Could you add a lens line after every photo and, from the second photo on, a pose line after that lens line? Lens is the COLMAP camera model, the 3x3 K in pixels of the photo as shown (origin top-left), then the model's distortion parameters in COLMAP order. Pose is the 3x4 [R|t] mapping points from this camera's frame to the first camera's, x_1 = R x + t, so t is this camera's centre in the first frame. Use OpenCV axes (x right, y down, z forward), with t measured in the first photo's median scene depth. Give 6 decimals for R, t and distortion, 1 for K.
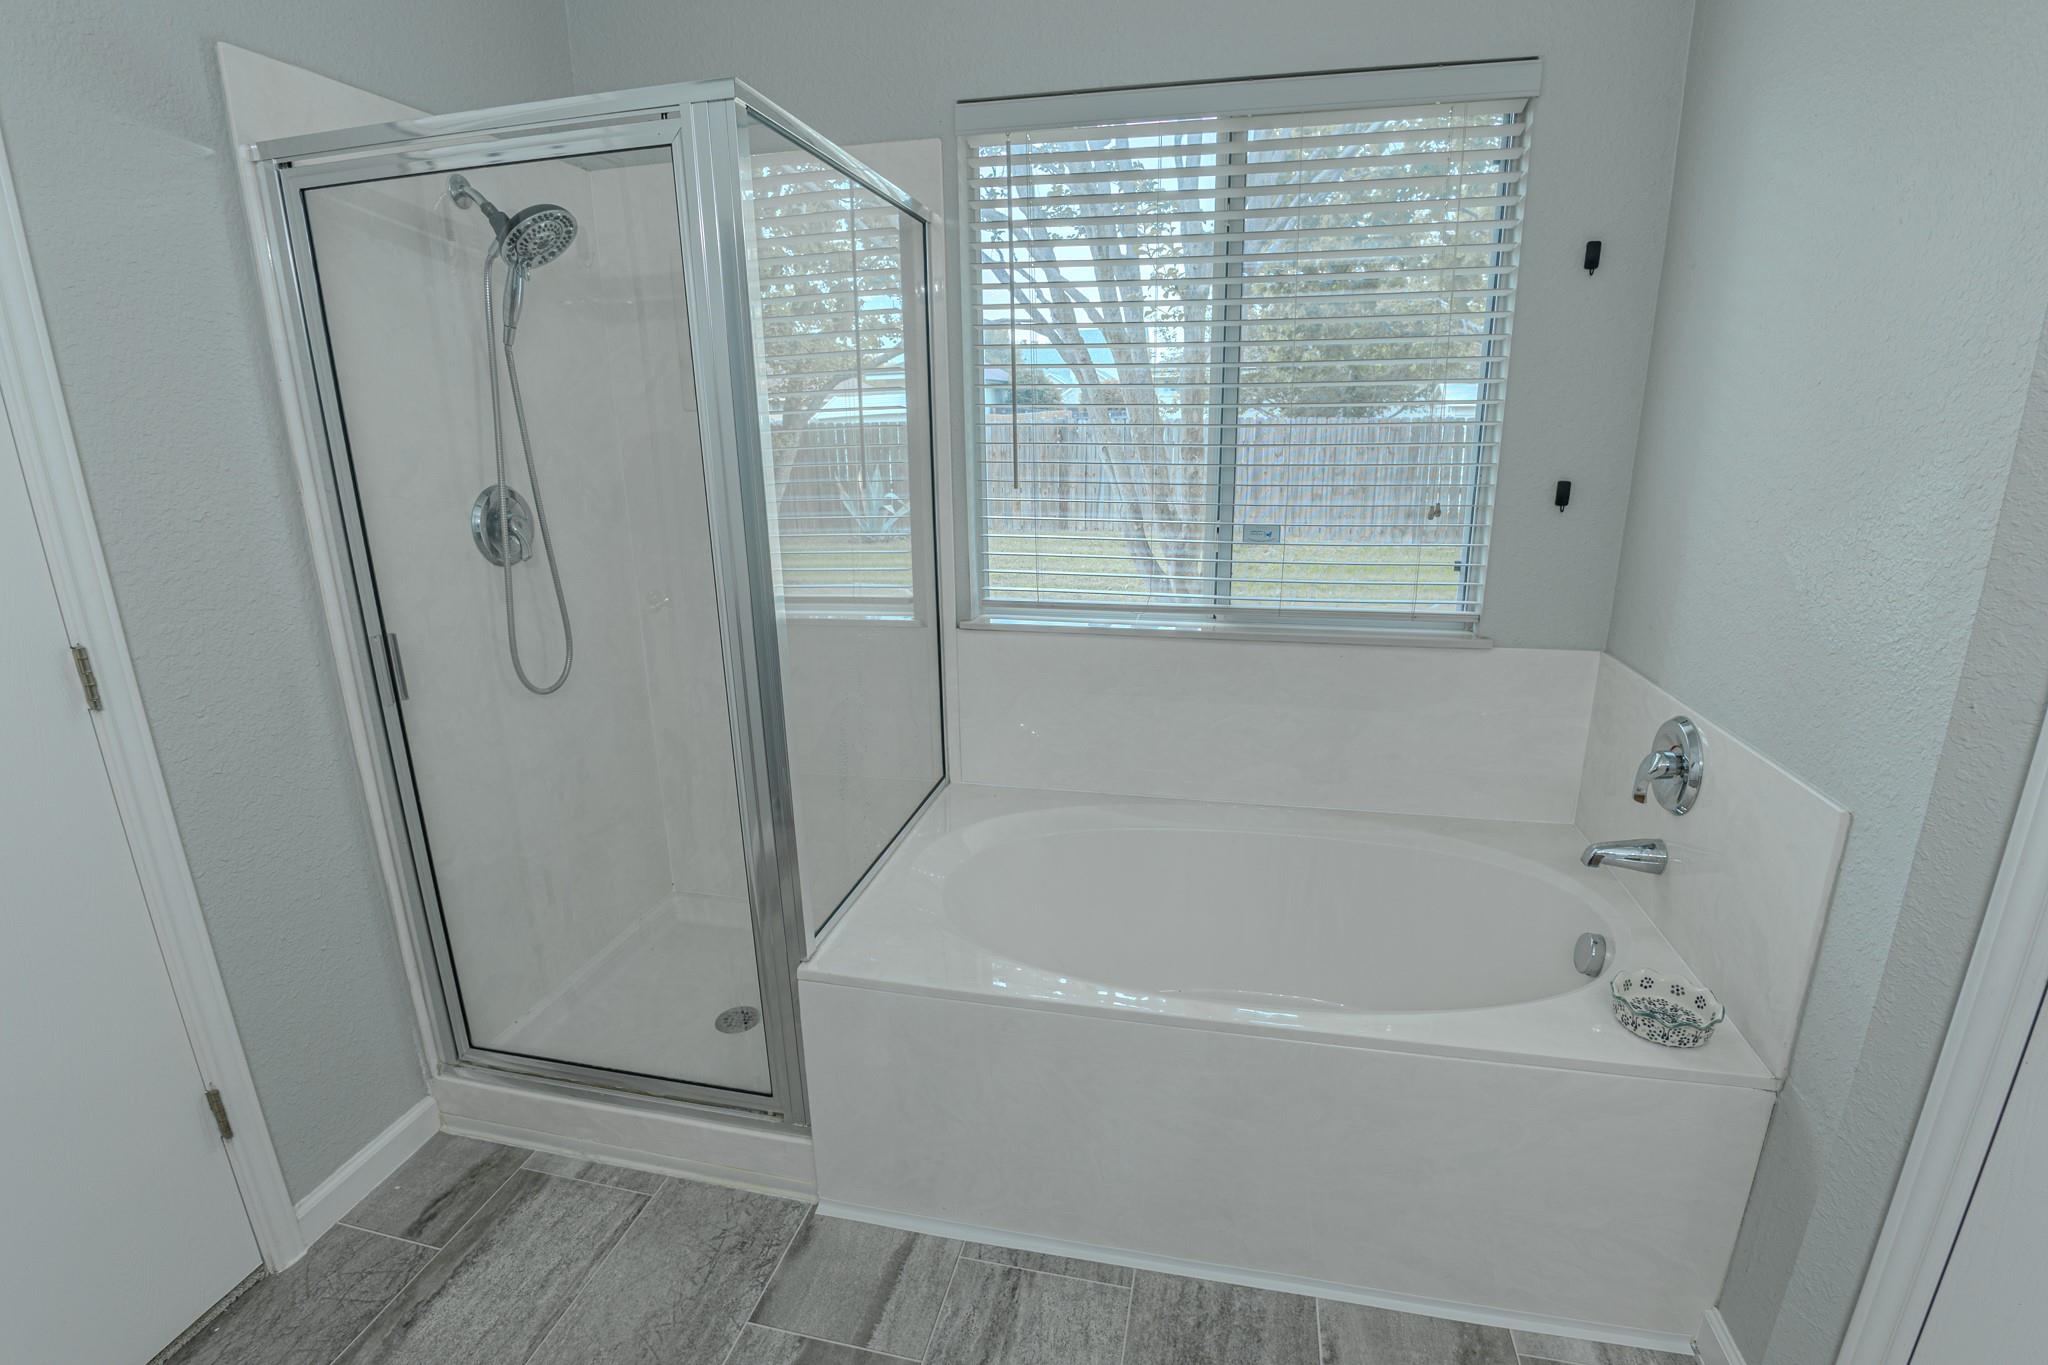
lens RADIAL K [[941.7, 0, 1029.9], [0, 941.7, 684.9], [0, 0, 1]] dist [-0.025666, -0.000794]
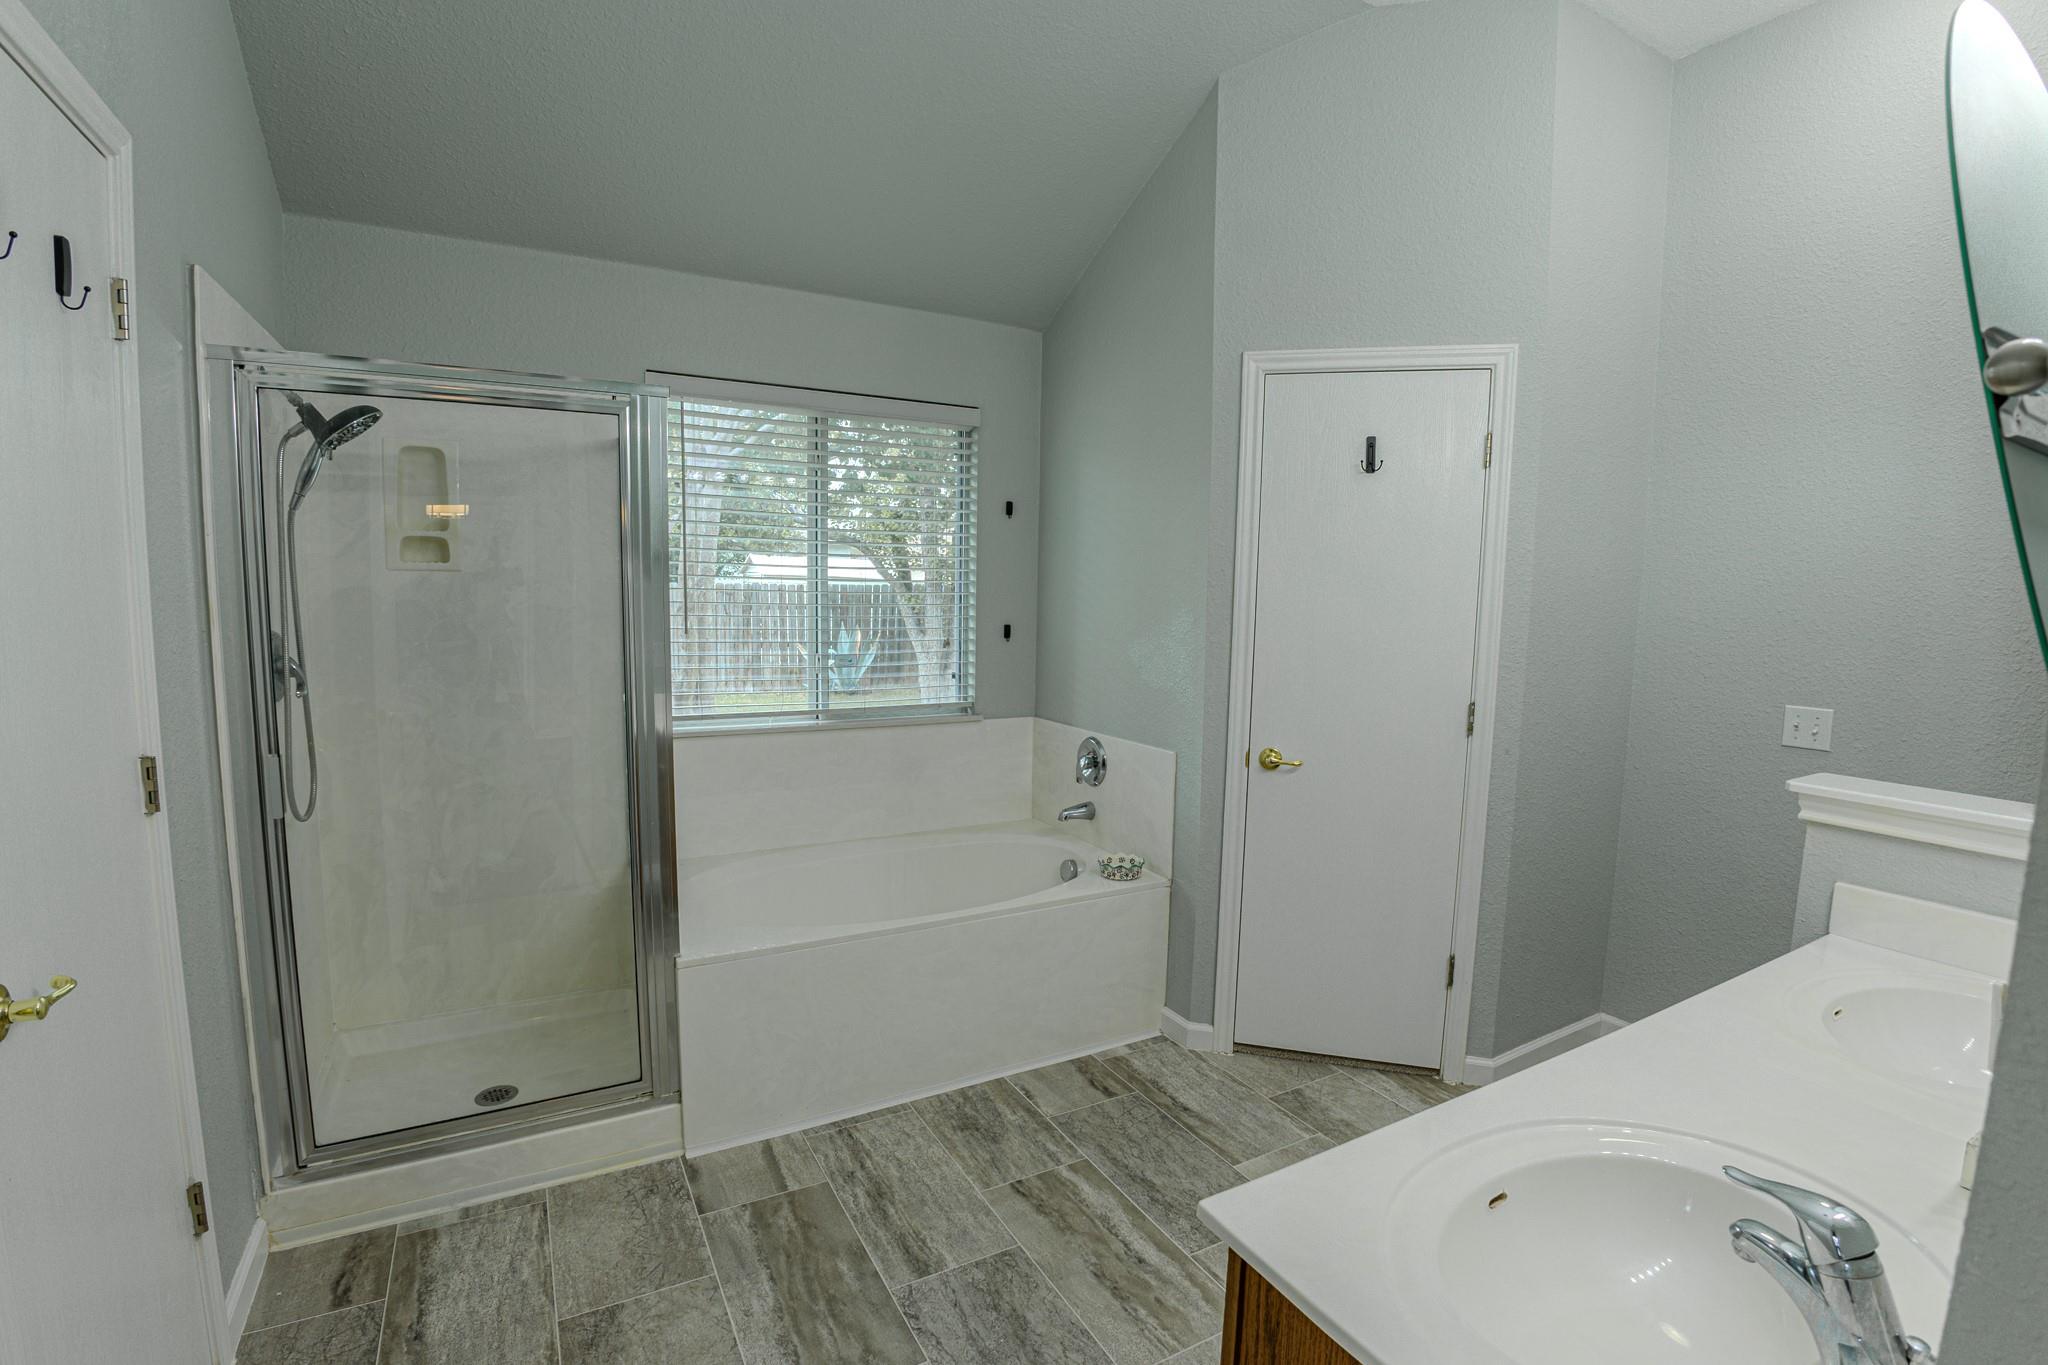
lens RADIAL K [[897.4, 0, 1024.0], [0, 897.4, 682.5], [0, 0, 1]] dist [0.000658, 0.000171]
pose [[0.758627, -0.044150, 0.650027, -0.658851], [0.151534, 0.982297, -0.110133, 0.109879], [-0.633658, 0.182051, 0.751888, -0.389032]]
